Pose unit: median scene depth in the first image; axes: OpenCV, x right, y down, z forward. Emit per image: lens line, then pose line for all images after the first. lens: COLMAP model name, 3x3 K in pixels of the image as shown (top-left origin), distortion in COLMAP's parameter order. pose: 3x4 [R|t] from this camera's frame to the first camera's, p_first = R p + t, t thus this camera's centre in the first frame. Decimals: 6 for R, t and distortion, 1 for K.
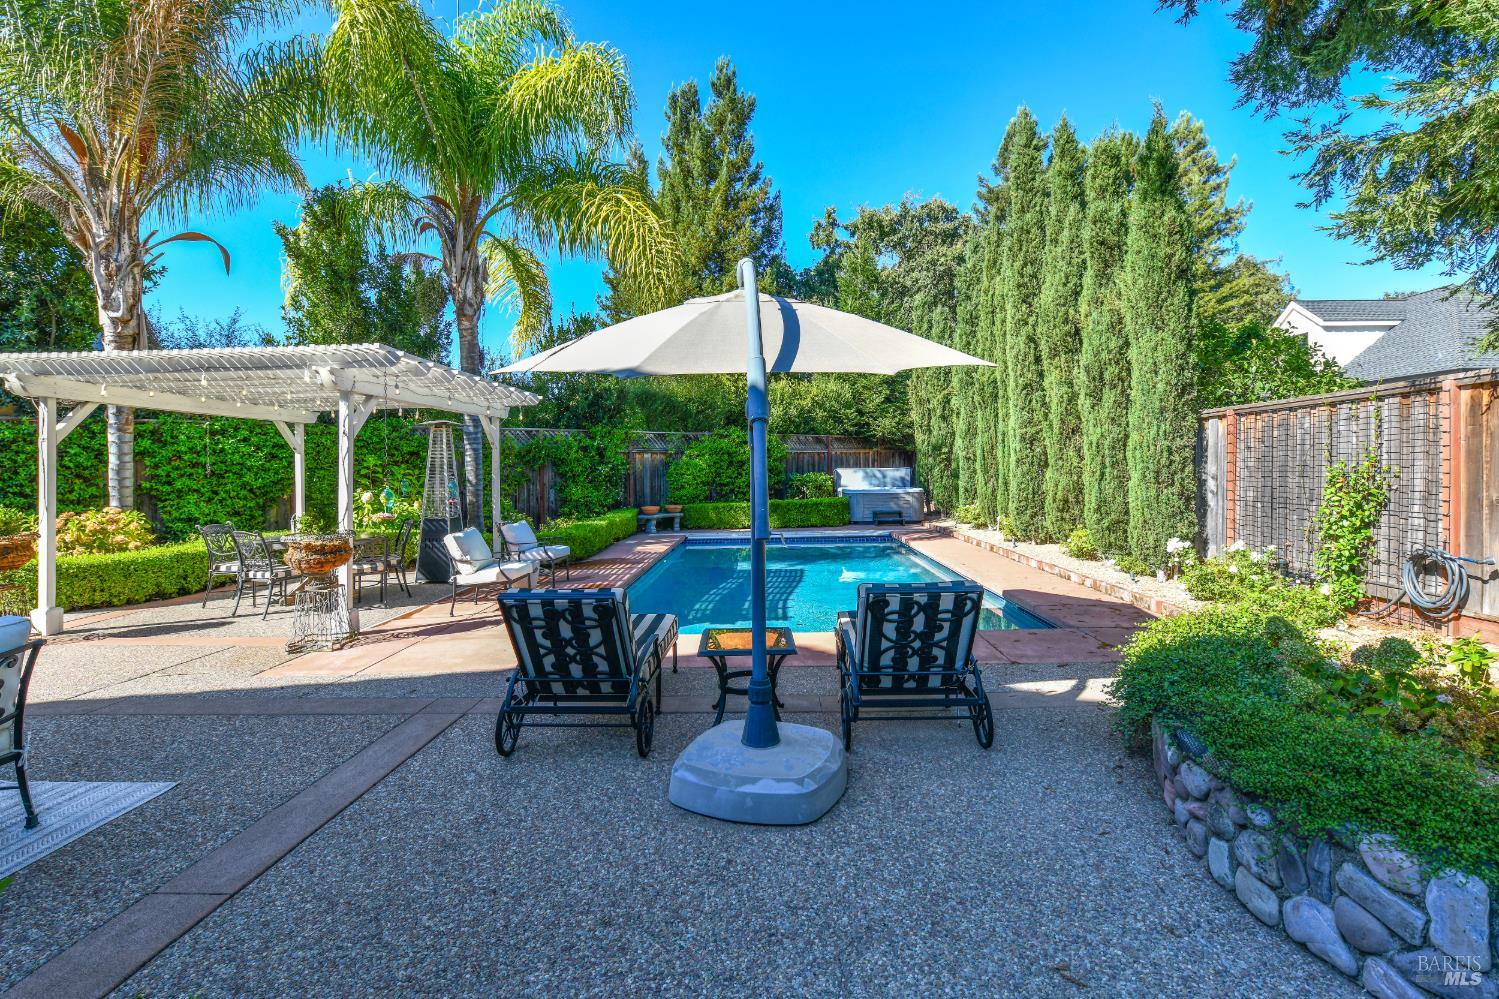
lens RADIAL K [[767.3, 0, 960.3], [0, 767.3, 501.9], [0, 0, 1]] dist [-0.015159, -0.000004]
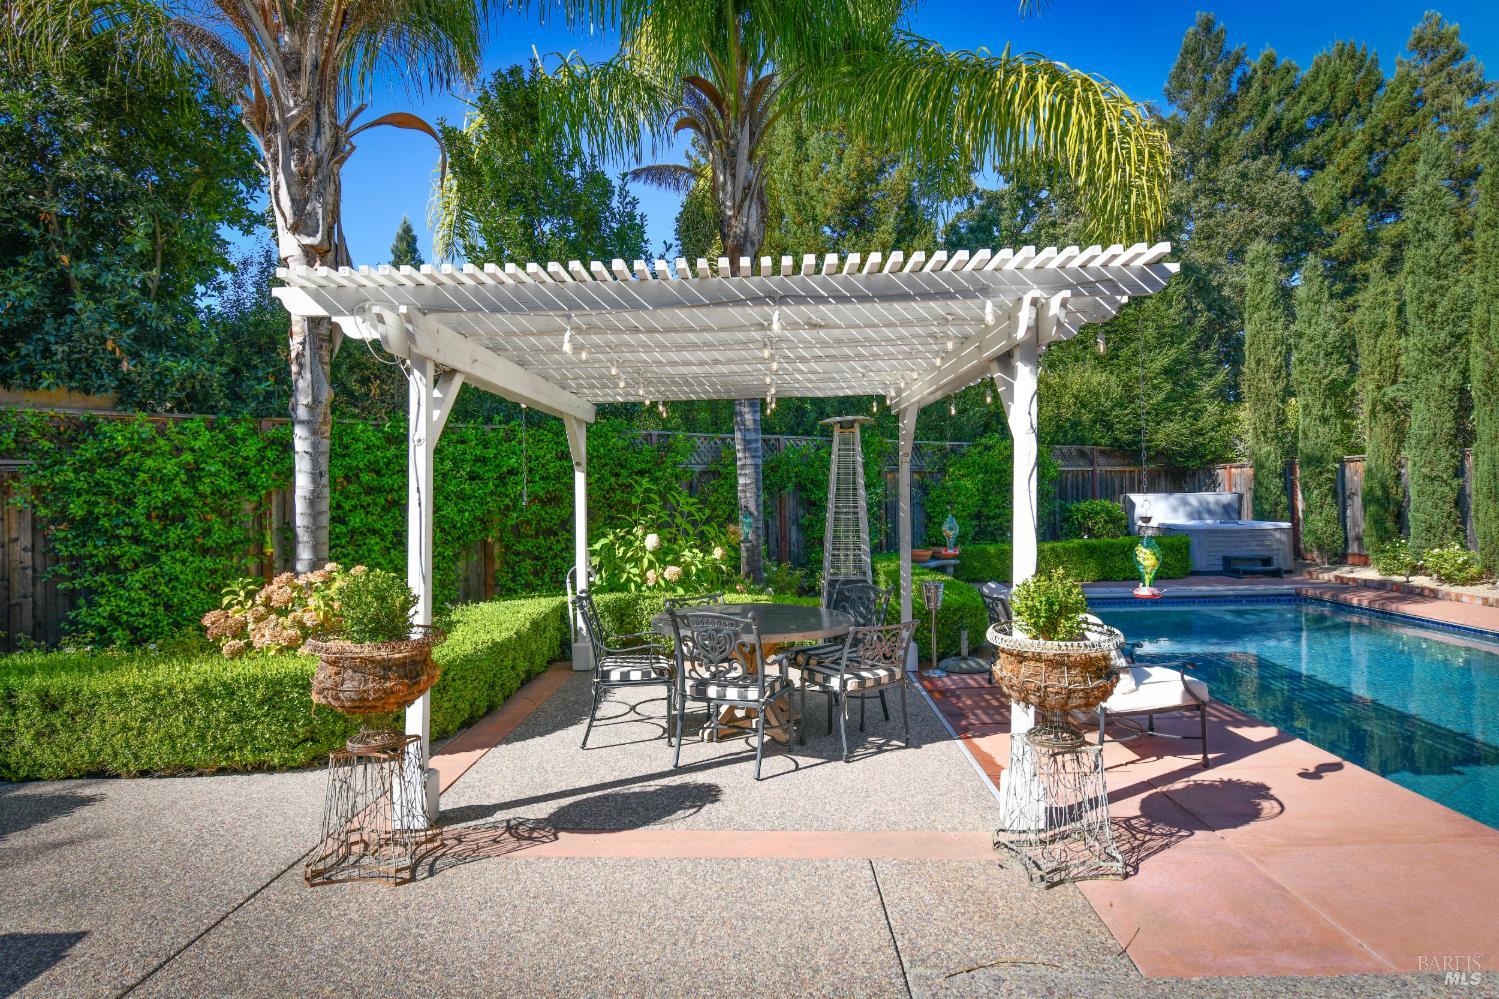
lens RADIAL K [[858.3, 0, 748.1], [0, 858.3, 523.8], [0, 0, 1]] dist [0.003134, 0.001768]
pose [[0.999681, -0.002047, -0.025175, -0.614579], [0.001852, 0.999968, -0.007768, -0.013495], [0.025190, 0.007718, 0.999653, 0.261986]]
